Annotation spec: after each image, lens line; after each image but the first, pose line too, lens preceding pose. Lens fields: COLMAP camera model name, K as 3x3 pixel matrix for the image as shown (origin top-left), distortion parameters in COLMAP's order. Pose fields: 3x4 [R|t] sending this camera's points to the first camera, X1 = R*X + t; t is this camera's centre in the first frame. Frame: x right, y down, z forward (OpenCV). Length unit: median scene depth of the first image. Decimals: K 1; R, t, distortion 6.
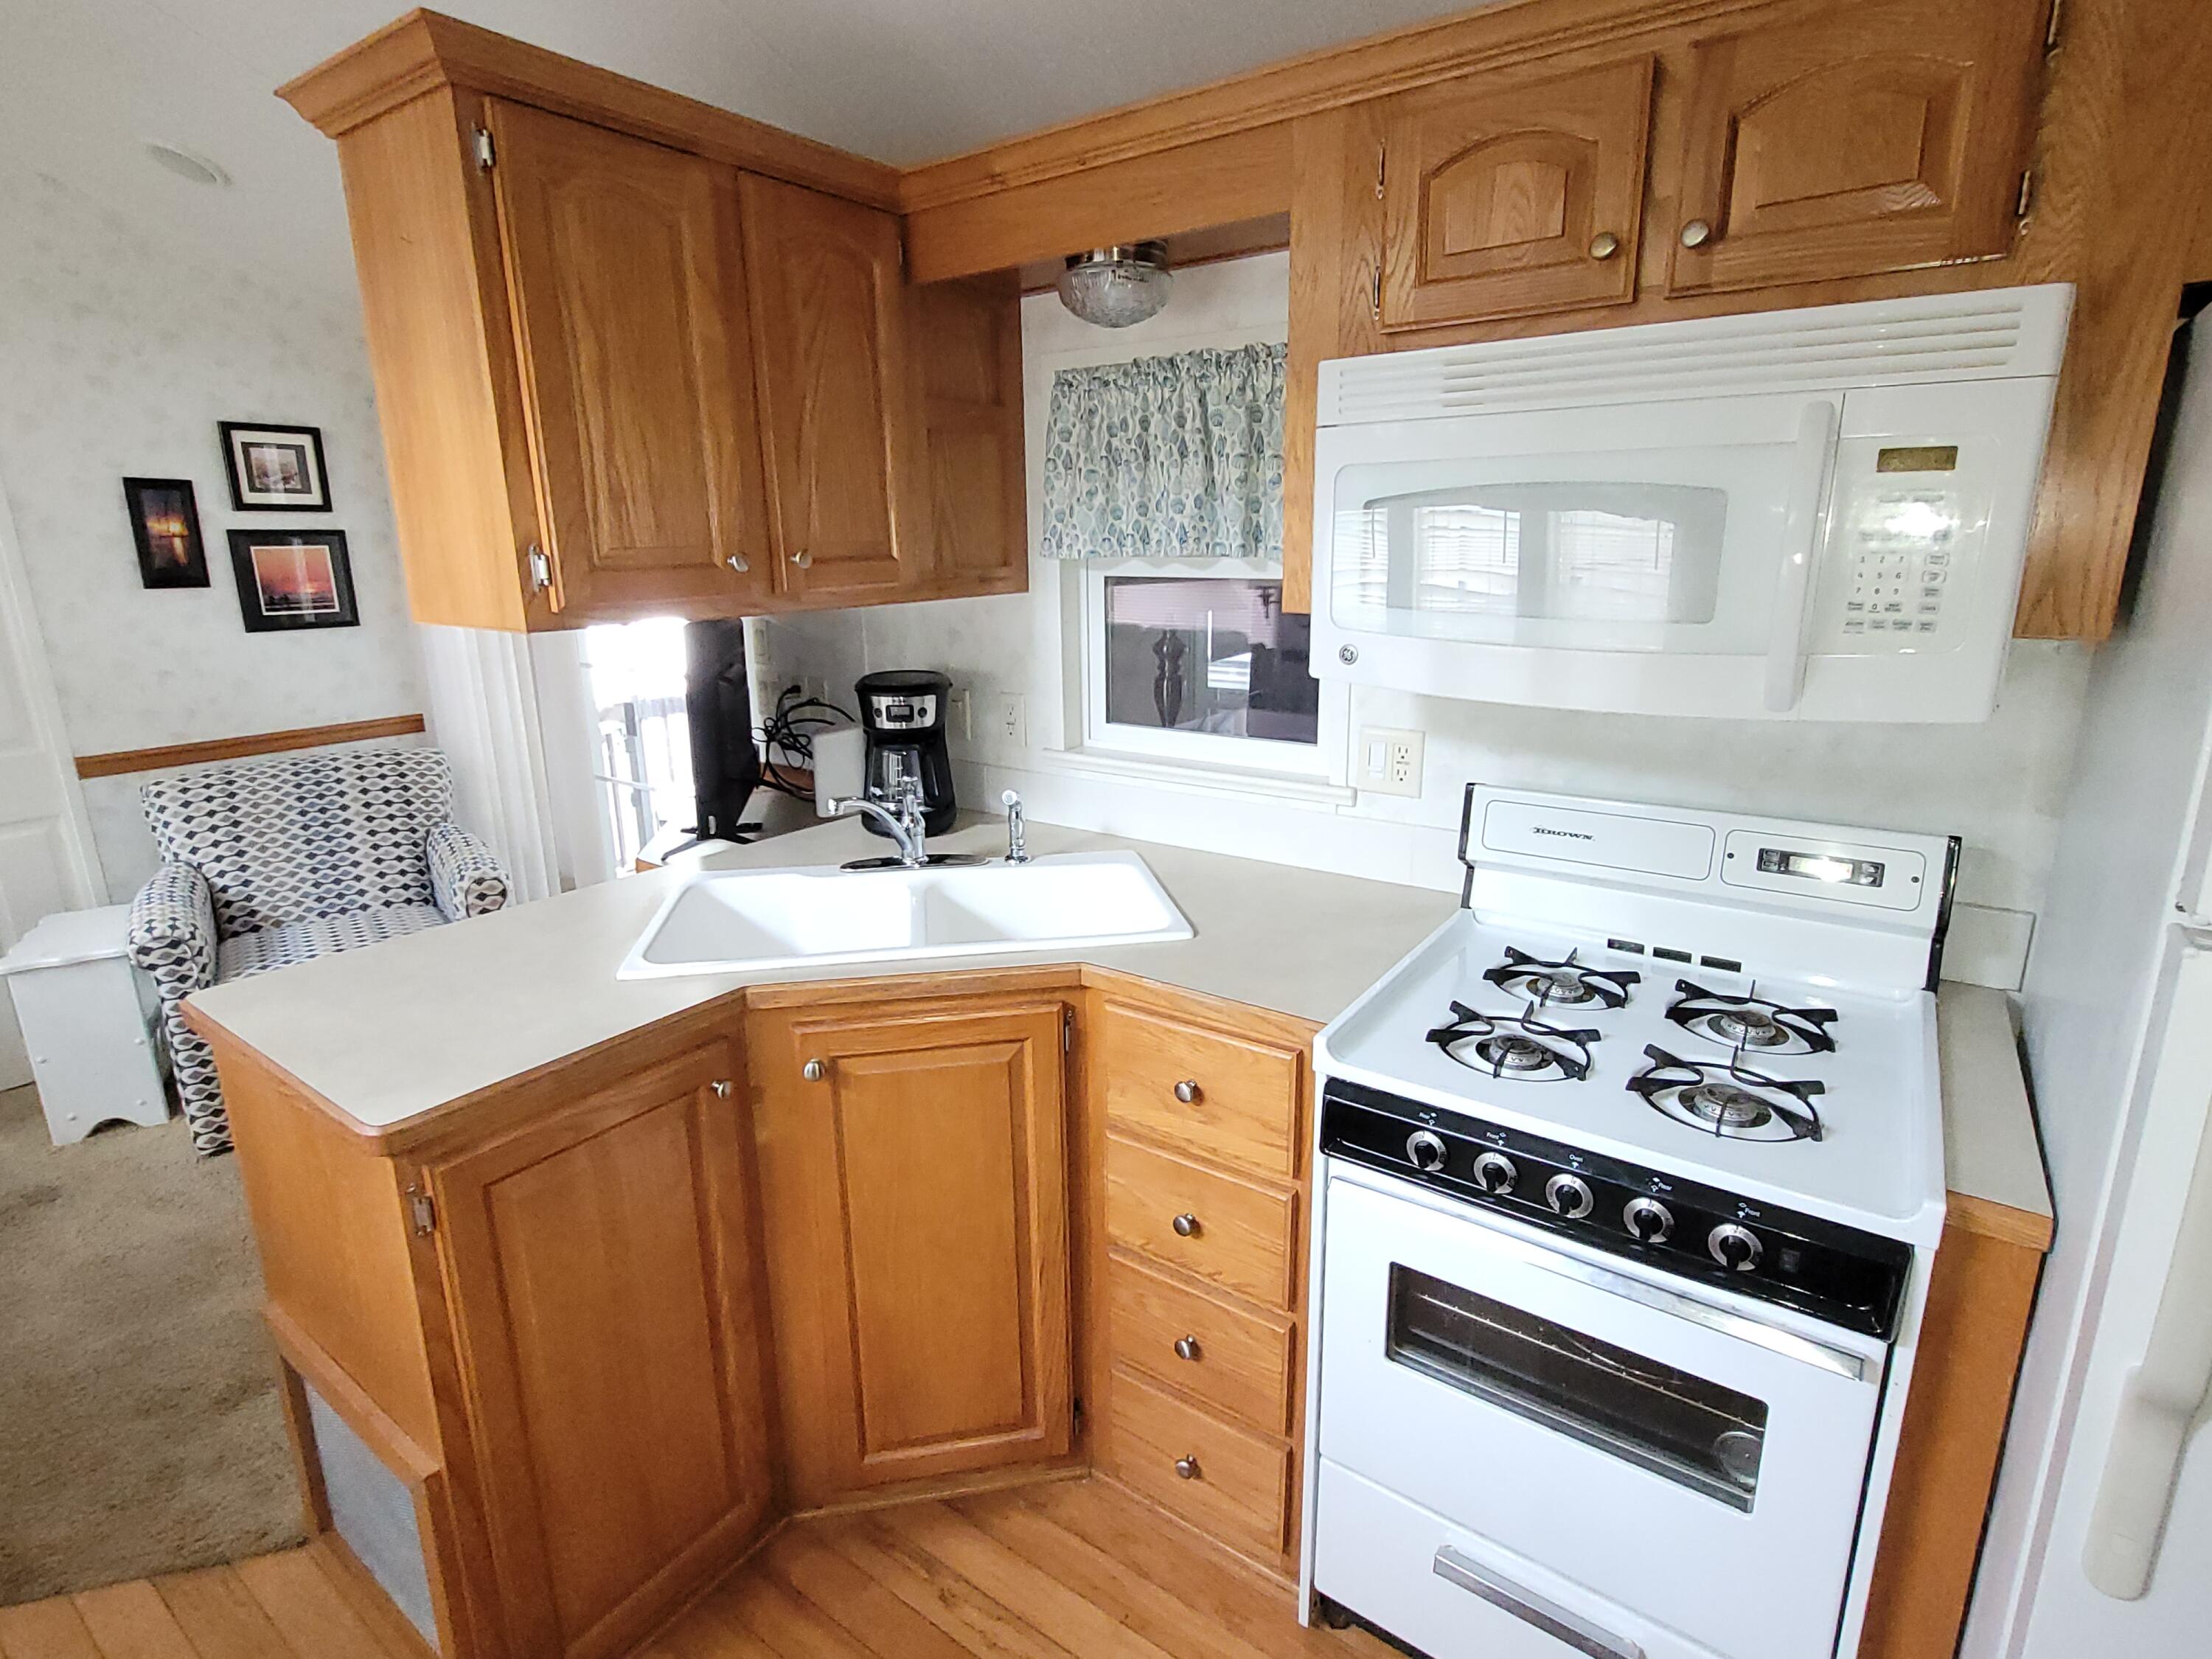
lens RADIAL K [[1091.9, 0, 1114.7], [0, 1091.9, 804.9], [0, 0, 1]] dist [0.002724, -0.001268]
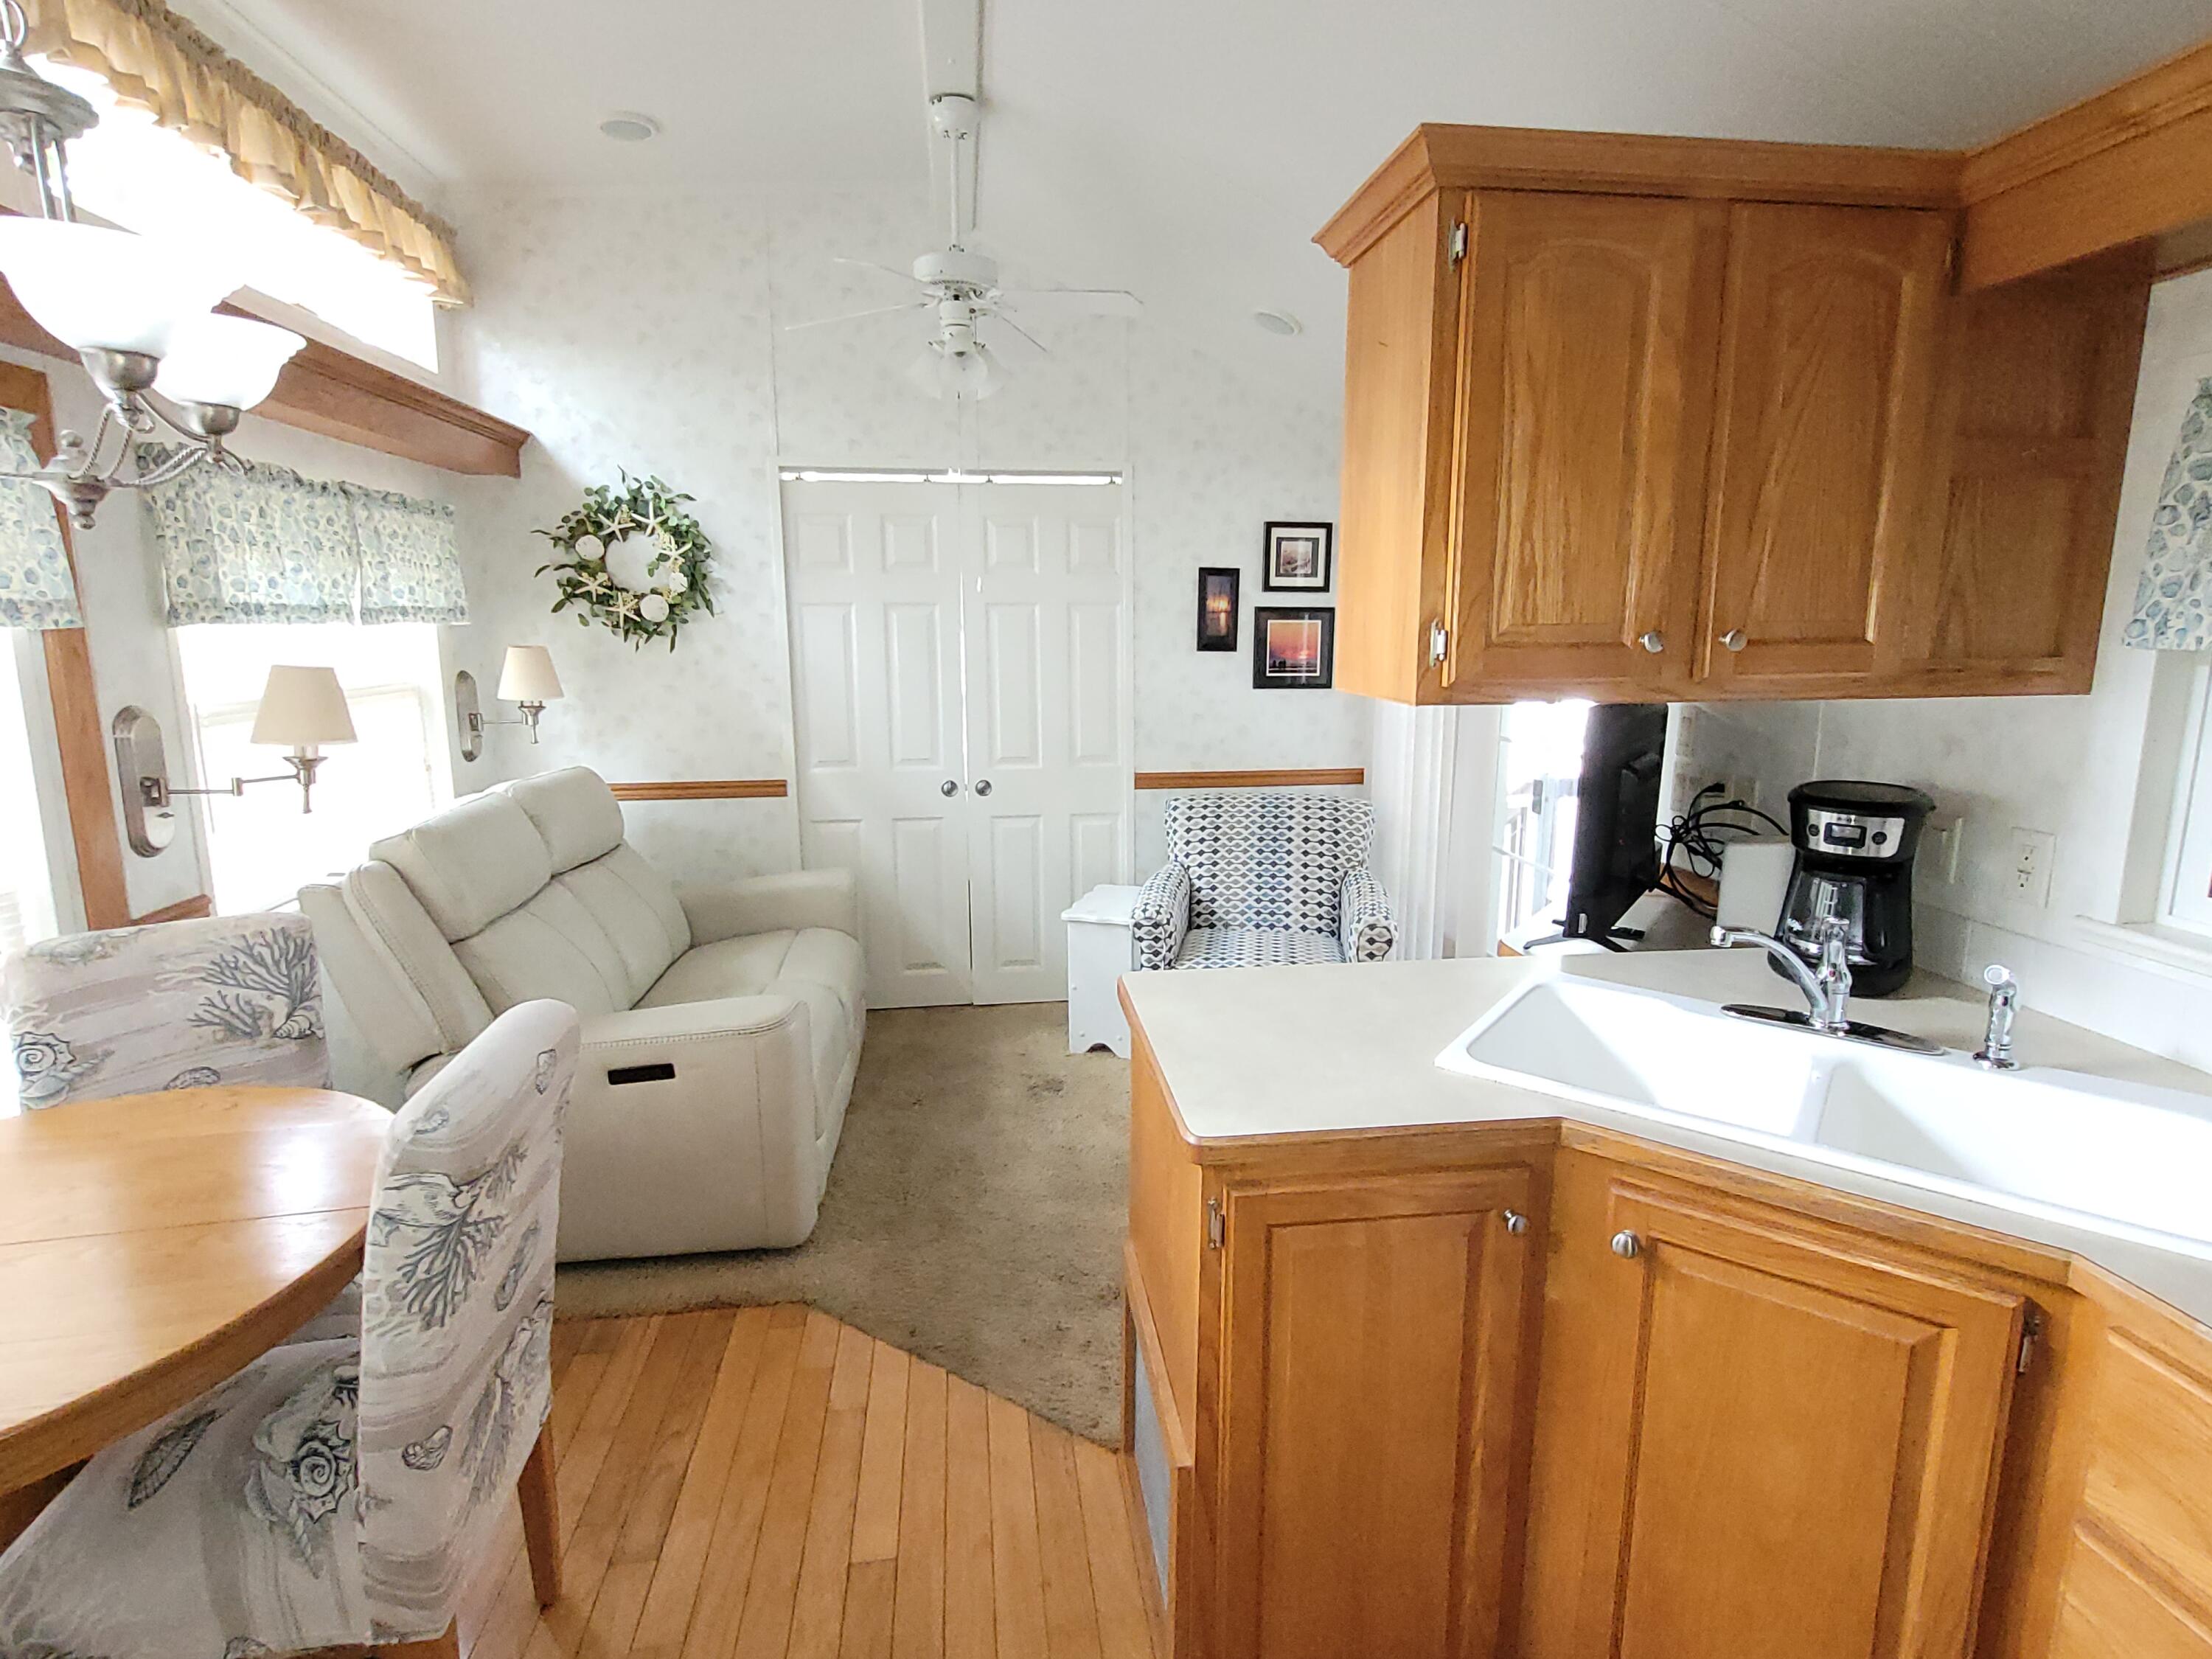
lens RADIAL K [[1091.9, 0, 1114.7], [0, 1091.9, 804.9], [0, 0, 1]] dist [0.002724, -0.001268]
pose [[0.681076, 0.132654, -0.720097, 0.008865], [-0.182437, 0.983180, 0.008567, -0.013015], [0.709121, 0.125538, 0.693821, 0.059461]]
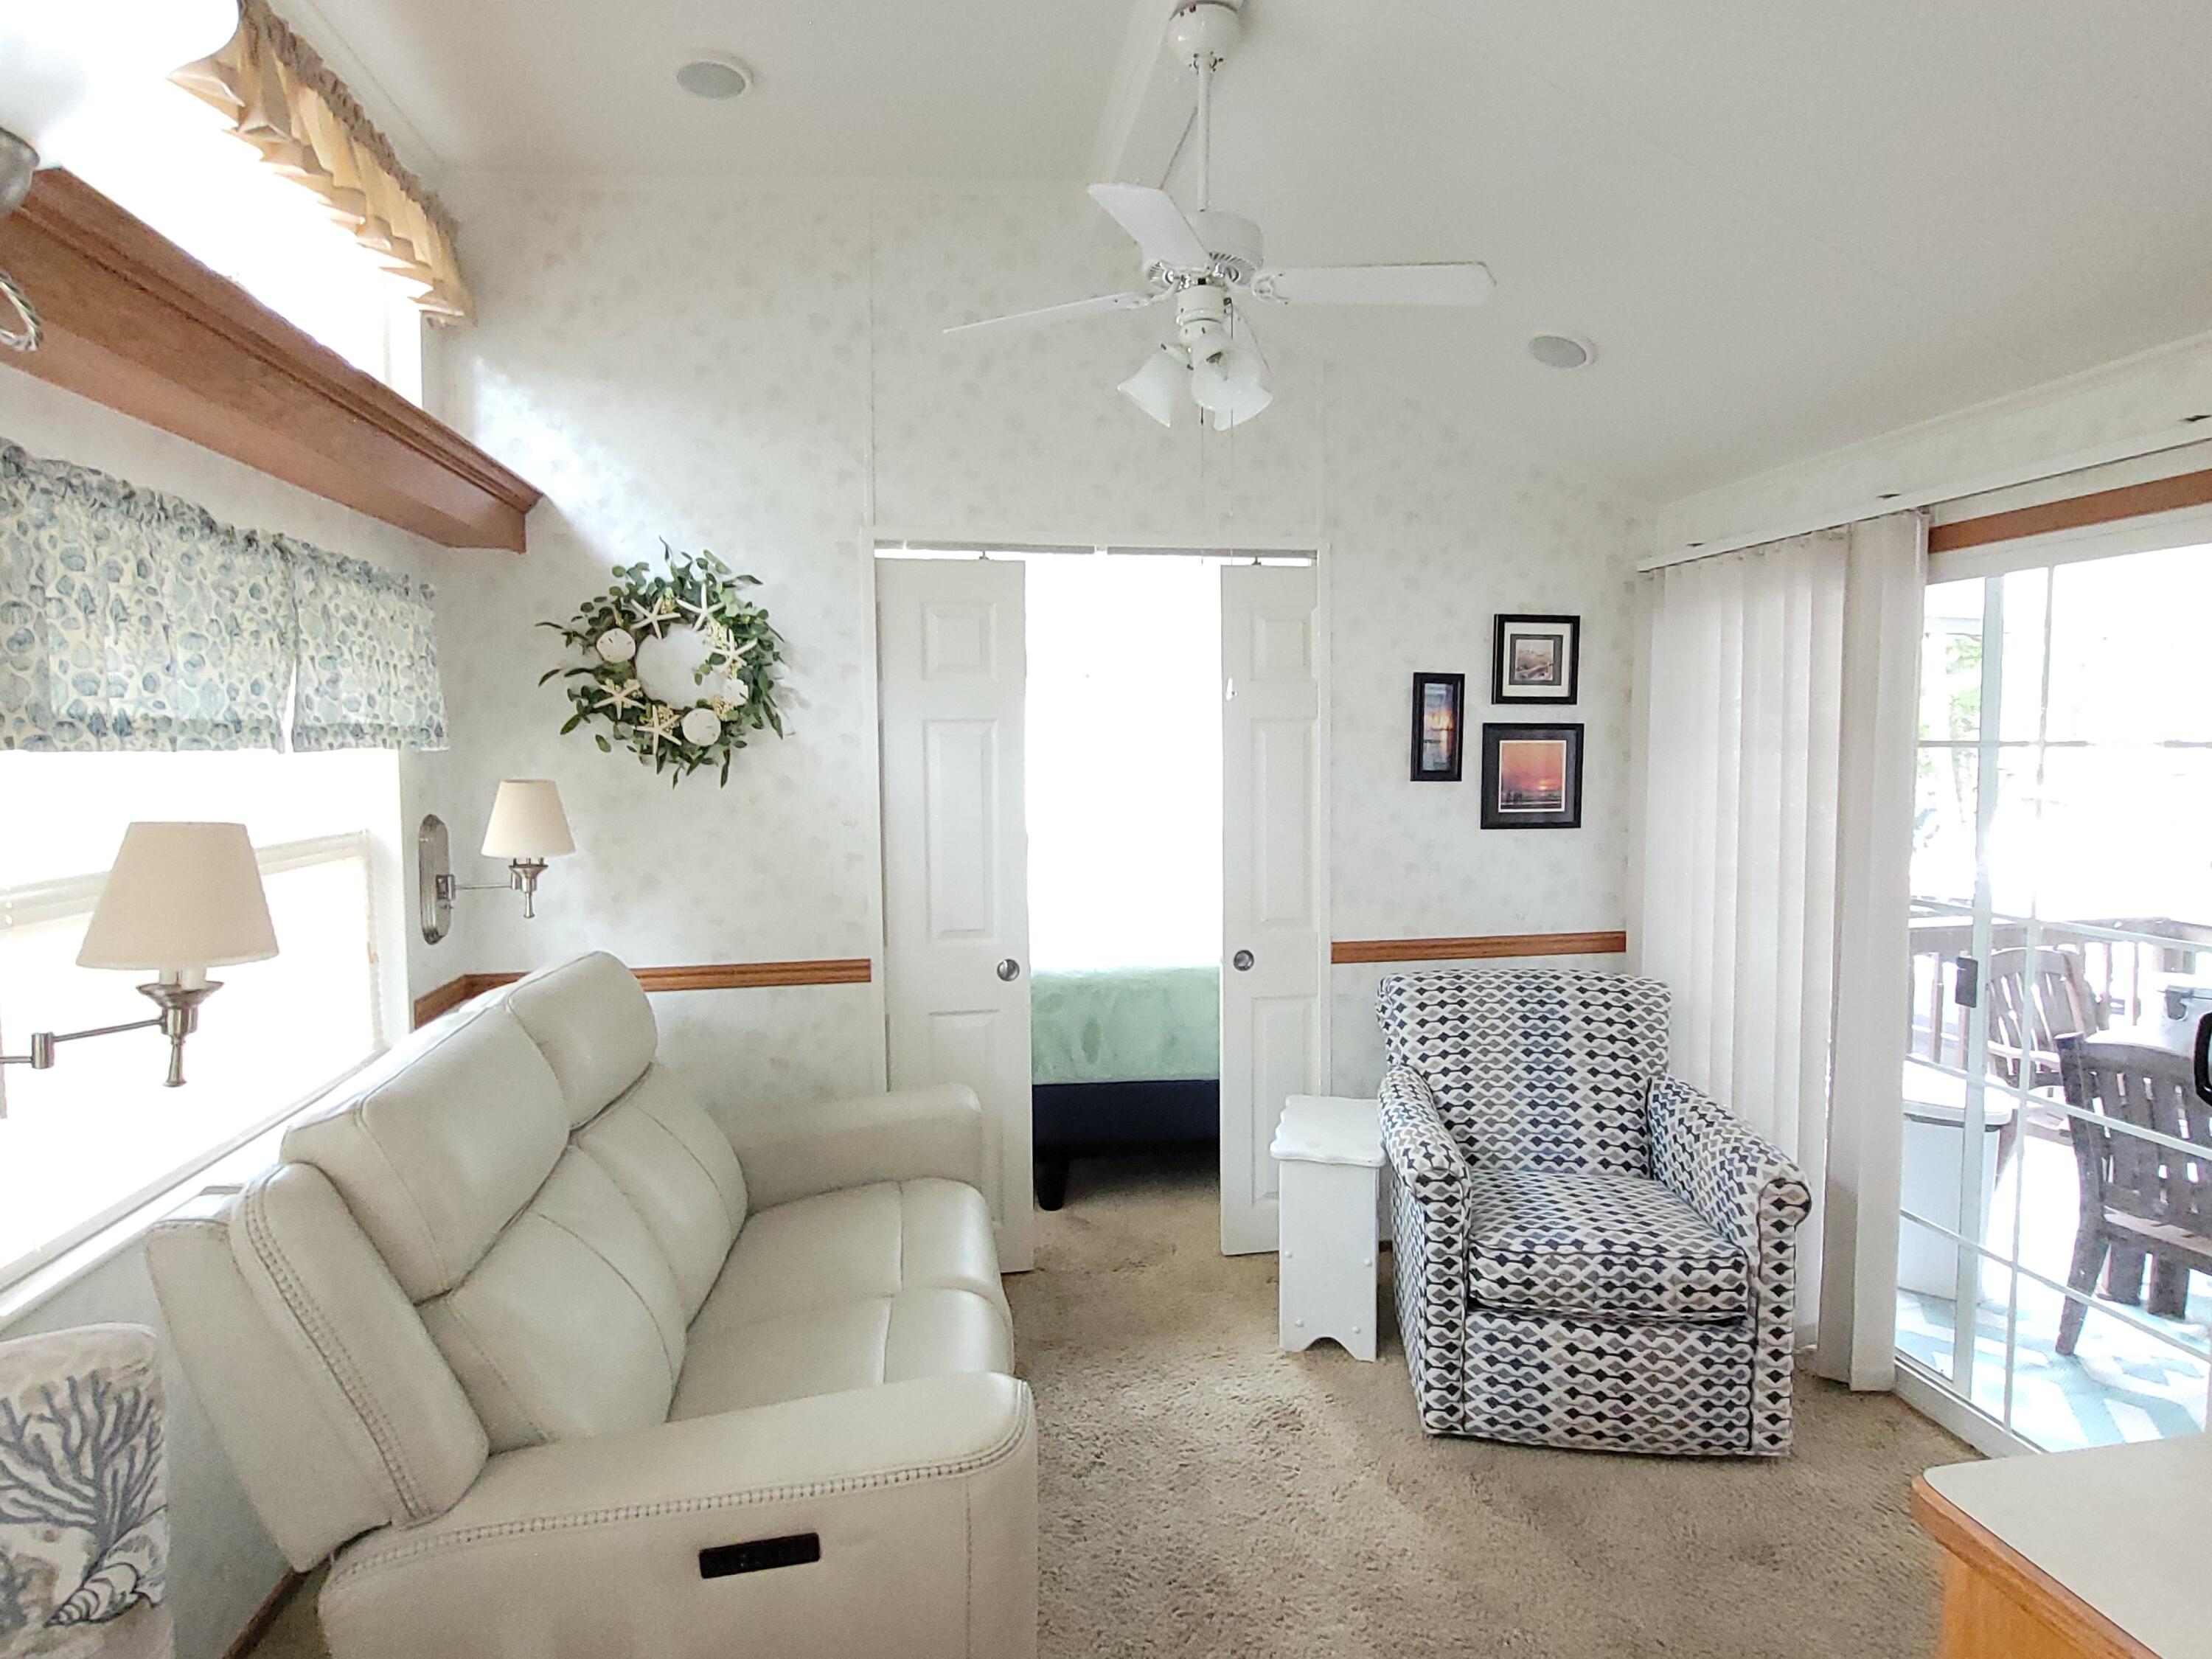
lens RADIAL K [[1134.0, 0, 1114.4], [0, 1134.0, 804.5], [0, 0, 1]] dist [0.005259, -0.003418]
pose [[0.708267, 0.045496, -0.704477, -0.414579], [-0.172381, 0.978859, -0.110093, -0.020157], [0.684574, 0.199414, 0.701136, 0.115937]]
